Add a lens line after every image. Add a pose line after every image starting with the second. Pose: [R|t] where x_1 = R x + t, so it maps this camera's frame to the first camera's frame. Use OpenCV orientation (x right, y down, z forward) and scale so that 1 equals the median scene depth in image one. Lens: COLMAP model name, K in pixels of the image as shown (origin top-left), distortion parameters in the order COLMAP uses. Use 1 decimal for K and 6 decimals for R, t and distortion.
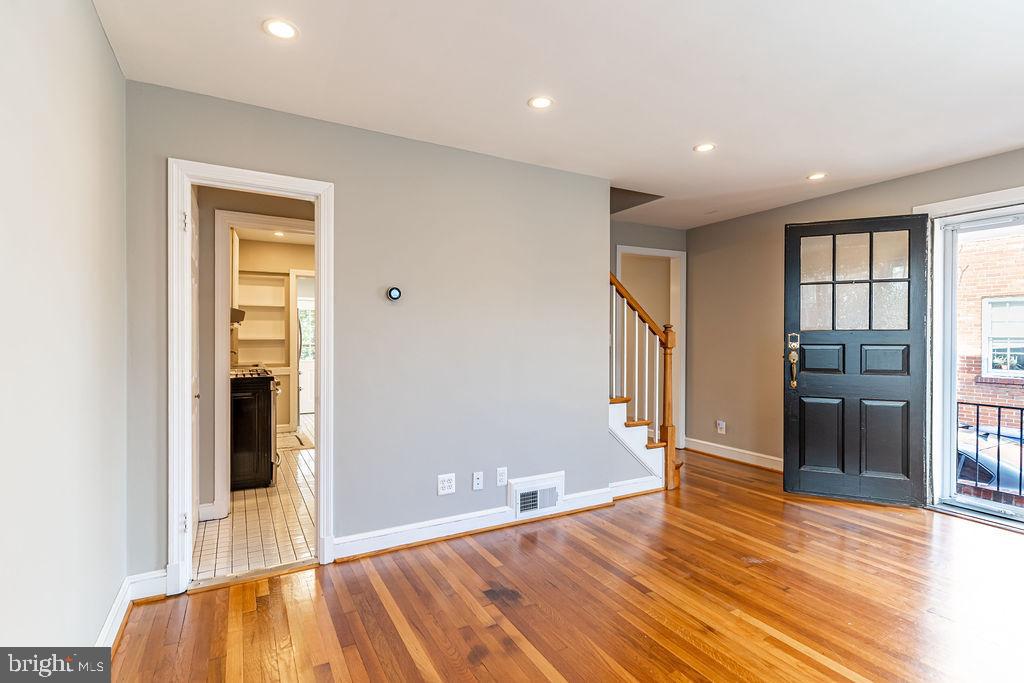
lens RADIAL K [[489.5, 0, 512.7], [0, 489.5, 339.4], [0, 0, 1]] dist [0.002784, 0.000454]
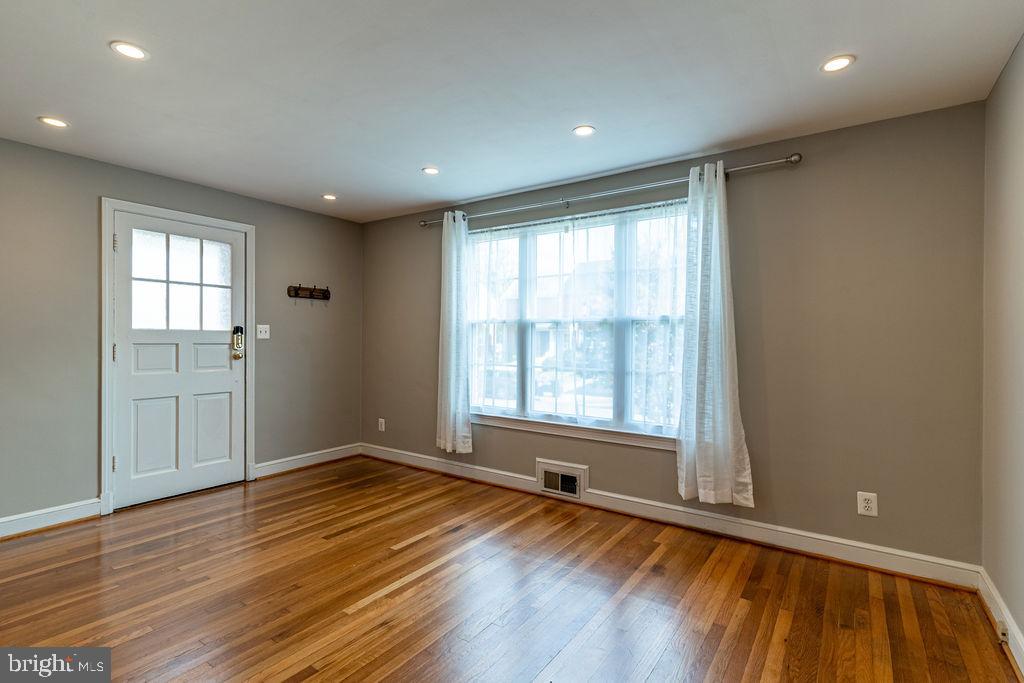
lens RADIAL K [[489.5, 0, 512.7], [0, 489.5, 339.4], [0, 0, 1]] dist [0.002784, 0.000454]
pose [[-0.430673, -0.007809, 0.902474, -0.433442], [-0.001093, 0.999966, 0.008131, -0.007739], [-0.902507, 0.002515, -0.430667, 0.822992]]
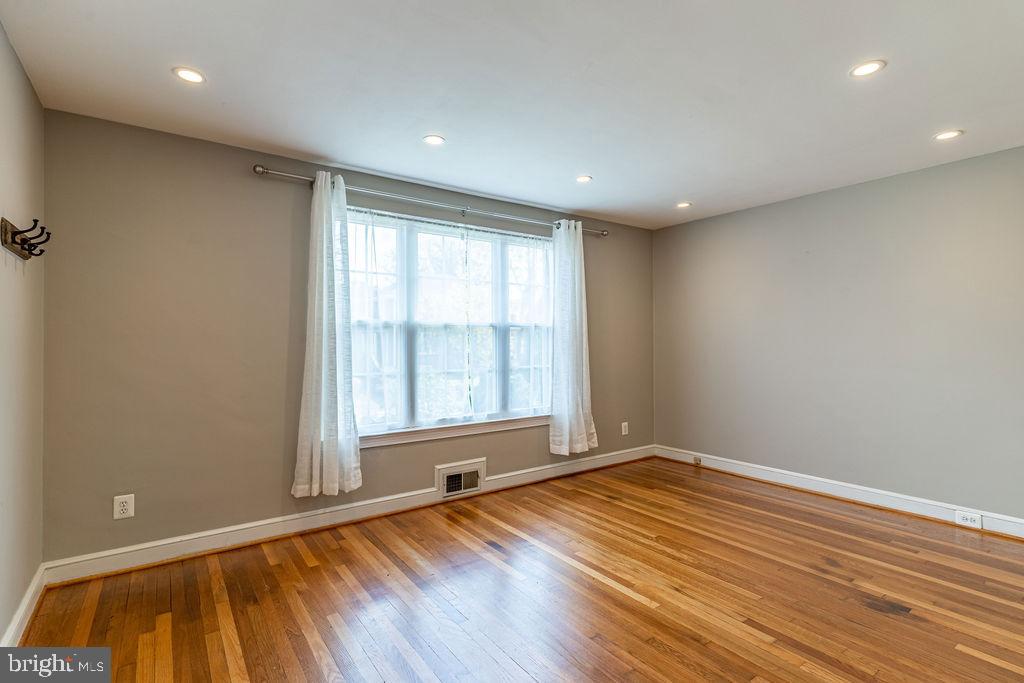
lens RADIAL K [[489.5, 0, 512.7], [0, 489.5, 339.4], [0, 0, 1]] dist [0.002784, 0.000454]
pose [[-0.994538, 0.003140, -0.104323, 0.627749], [0.003196, 0.999995, -0.000369, -0.004583], [0.104322, -0.000700, -0.994543, 1.458203]]
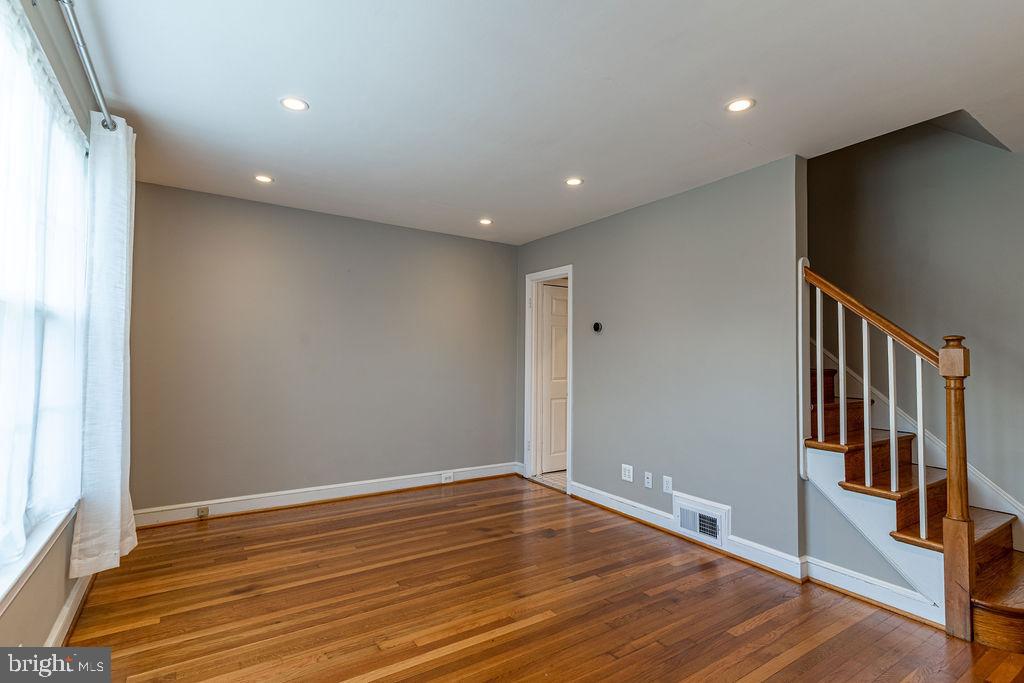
lens RADIAL K [[489.5, 0, 512.7], [0, 489.5, 339.4], [0, 0, 1]] dist [0.002784, 0.000454]
pose [[0.066751, -0.040395, -0.996952, 1.115409], [-0.017570, 0.998978, -0.041654, 0.008238], [0.997615, 0.020297, 0.065973, 0.609690]]
